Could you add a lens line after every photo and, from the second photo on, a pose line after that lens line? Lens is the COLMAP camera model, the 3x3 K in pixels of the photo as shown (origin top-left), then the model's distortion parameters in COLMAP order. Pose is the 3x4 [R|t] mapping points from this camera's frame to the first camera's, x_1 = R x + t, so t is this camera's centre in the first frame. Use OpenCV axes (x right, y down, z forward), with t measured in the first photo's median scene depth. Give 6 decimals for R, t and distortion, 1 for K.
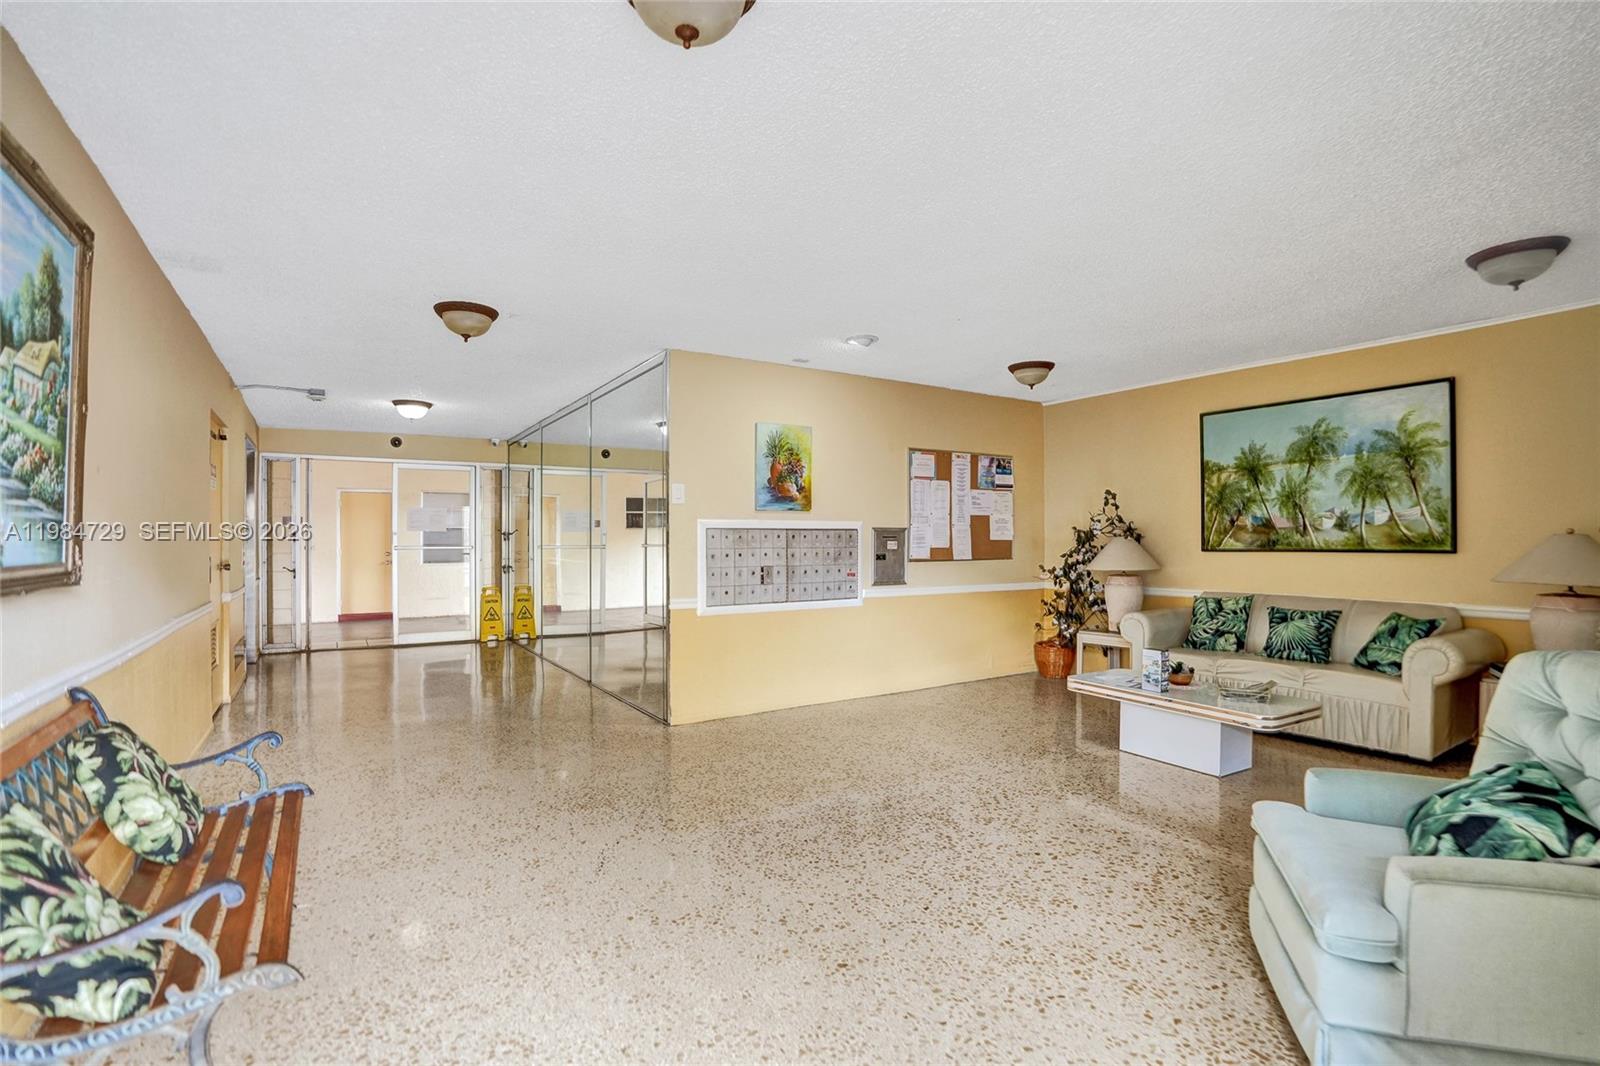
lens RADIAL K [[741.1, 0, 800.7], [0, 741.1, 545.5], [0, 0, 1]] dist [-0.072626, 0.027670]
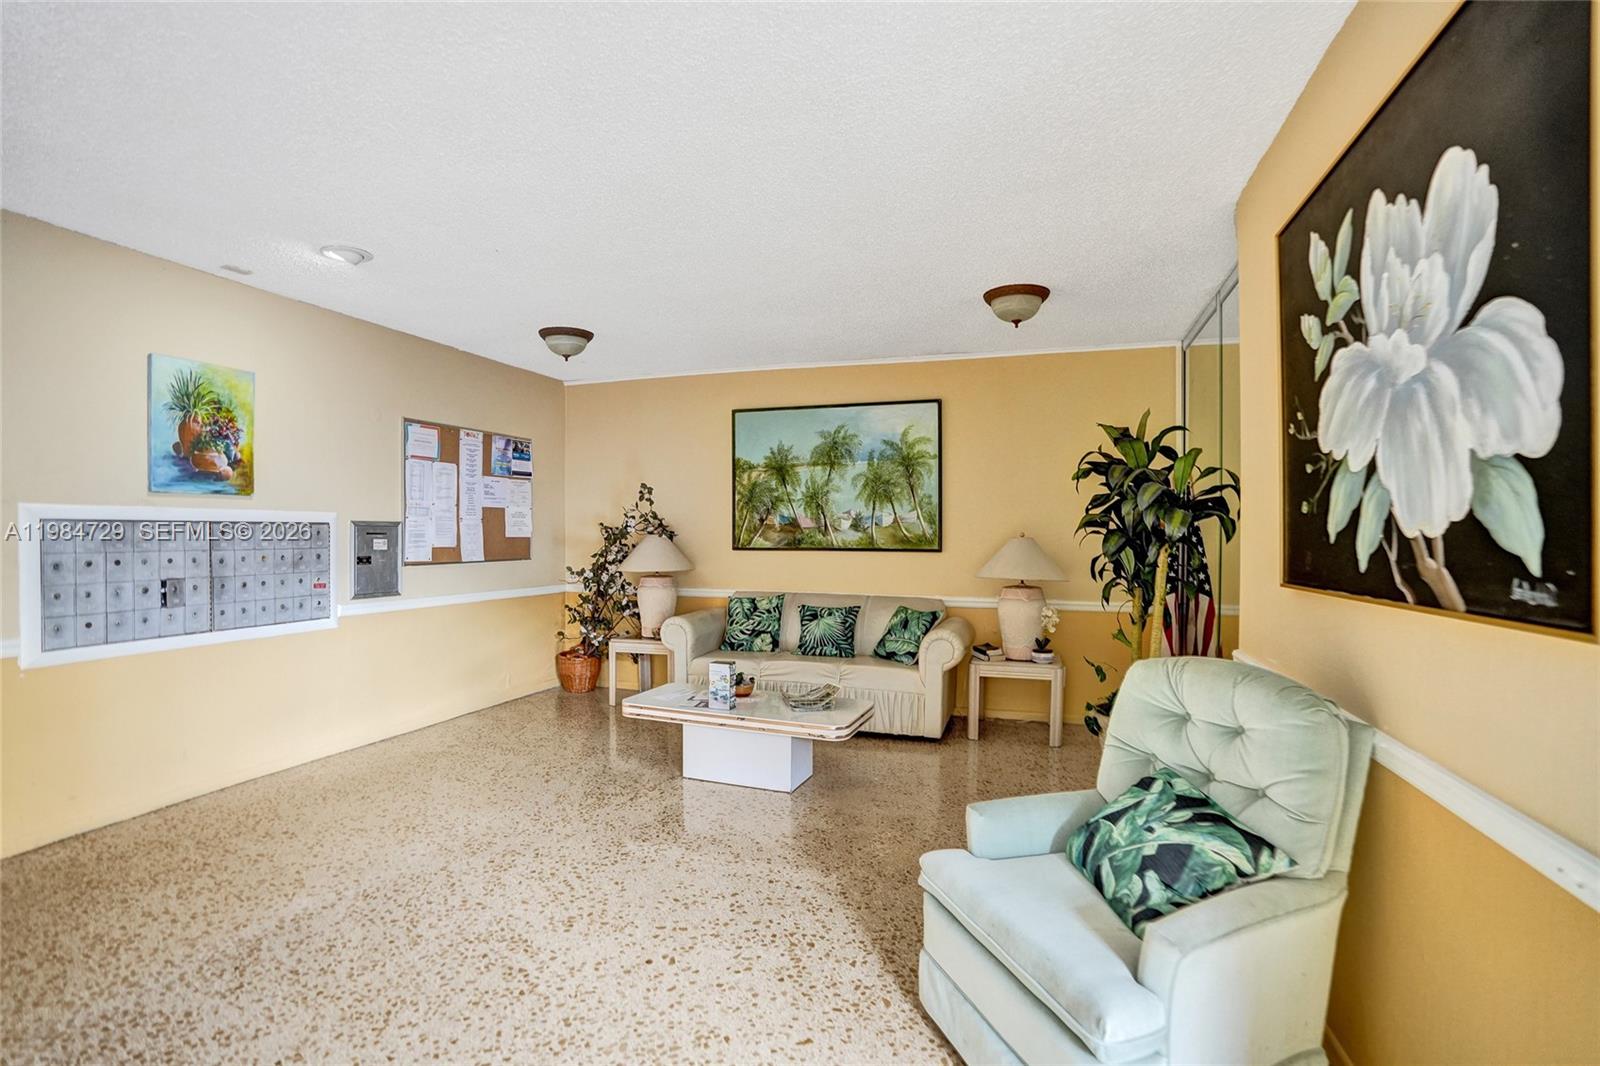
lens RADIAL K [[741.1, 0, 800.7], [0, 741.1, 545.5], [0, 0, 1]] dist [-0.072626, 0.027670]
pose [[0.773443, -0.004254, 0.633852, -0.015230], [-0.003631, 0.999931, 0.011141, -0.010065], [-0.633856, -0.010918, 0.773374, 0.173540]]
